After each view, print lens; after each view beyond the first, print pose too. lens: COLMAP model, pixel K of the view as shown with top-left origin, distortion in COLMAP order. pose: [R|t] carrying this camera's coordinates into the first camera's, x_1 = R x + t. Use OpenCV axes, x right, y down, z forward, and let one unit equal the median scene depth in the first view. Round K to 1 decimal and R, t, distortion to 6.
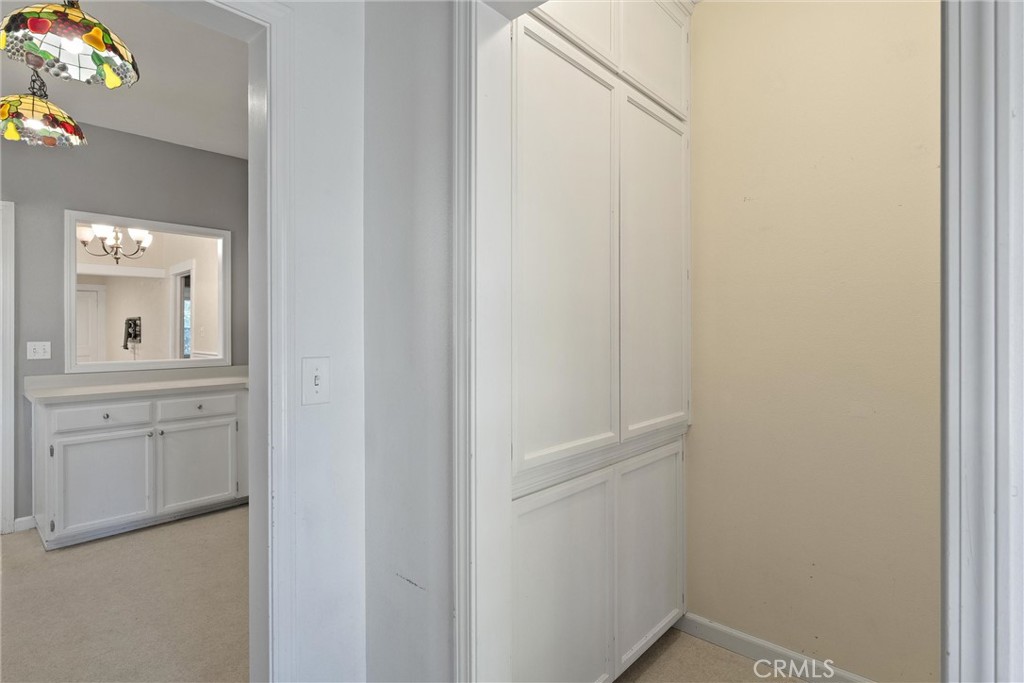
lens RADIAL K [[516.6, 0, 512.3], [0, 516.6, 331.5], [0, 0, 1]] dist [-0.003830, -0.000020]
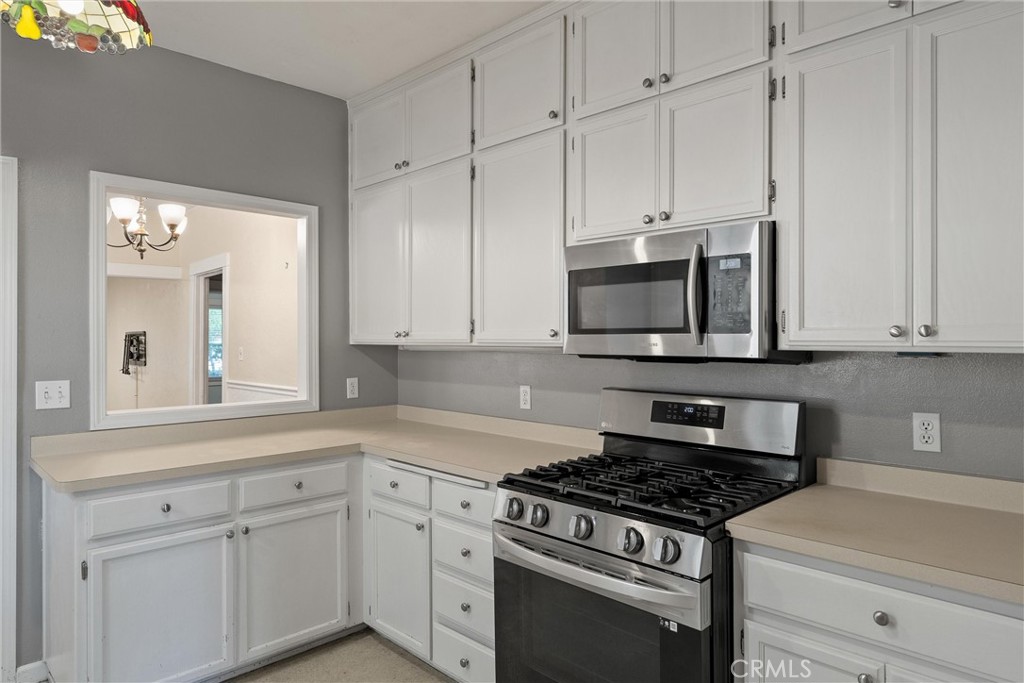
lens RADIAL K [[634.0, 0, 512.0], [0, 634.0, 338.8], [0, 0, 1]] dist [-0.000082, -0.000101]
pose [[0.998072, -0.003251, -0.061978, -0.307304], [0.002895, 0.999979, -0.005845, -0.024747], [0.061996, 0.005654, 0.998060, 0.259016]]
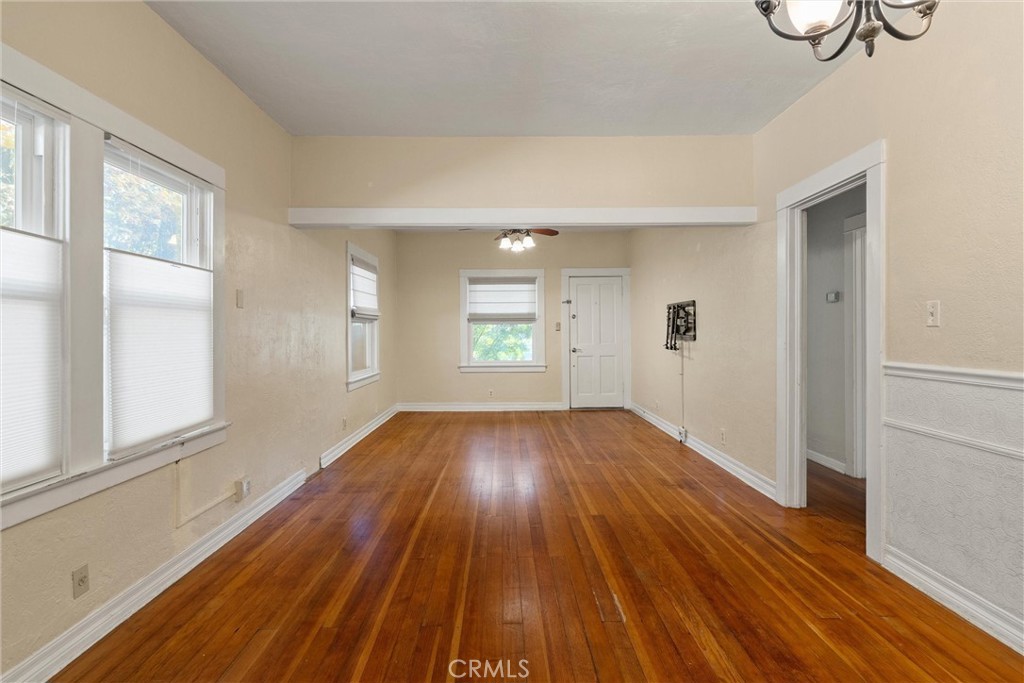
lens RADIAL K [[514.3, 0, 512.0], [0, 514.3, 341.5], [0, 0, 1]] dist [-0.002692, -0.000139]
pose [[0.682255, 0.010634, -0.731037, -0.961588], [0.005118, 0.999800, 0.019320, 0.022444], [0.731096, -0.016922, 0.682065, 0.928252]]
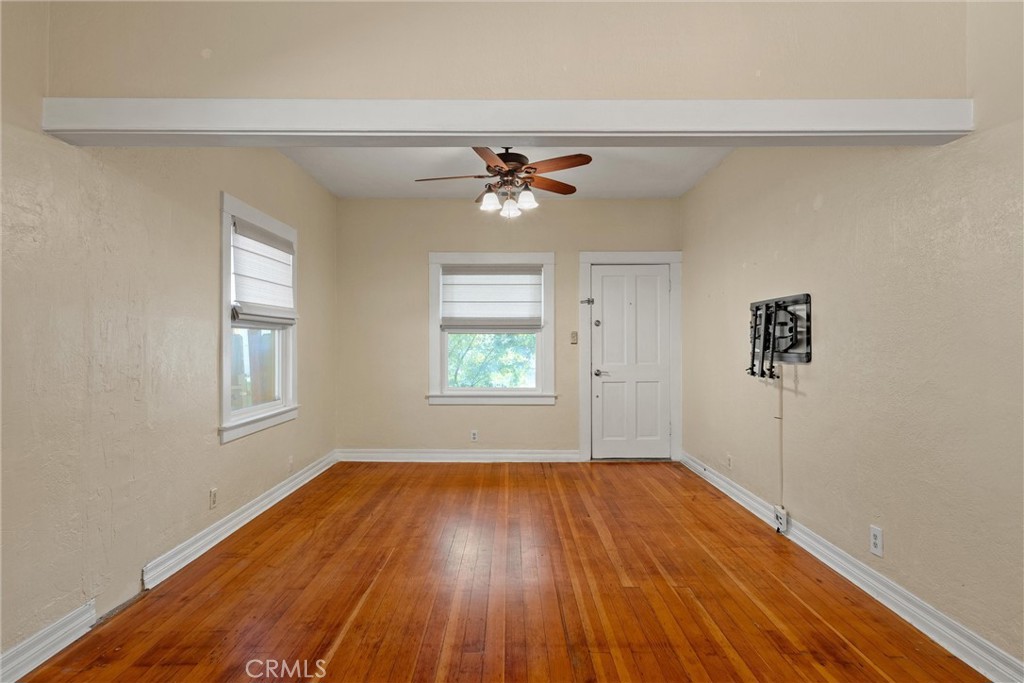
lens RADIAL K [[604.0, 0, 511.8], [0, 604.0, 353.4], [0, 0, 1]] dist [0.000394, 0.000323]
pose [[0.672864, 0.012562, -0.739659, -1.279659], [-0.002034, 0.999883, 0.015131, 0.020890], [0.739763, -0.008676, 0.672811, 1.281797]]
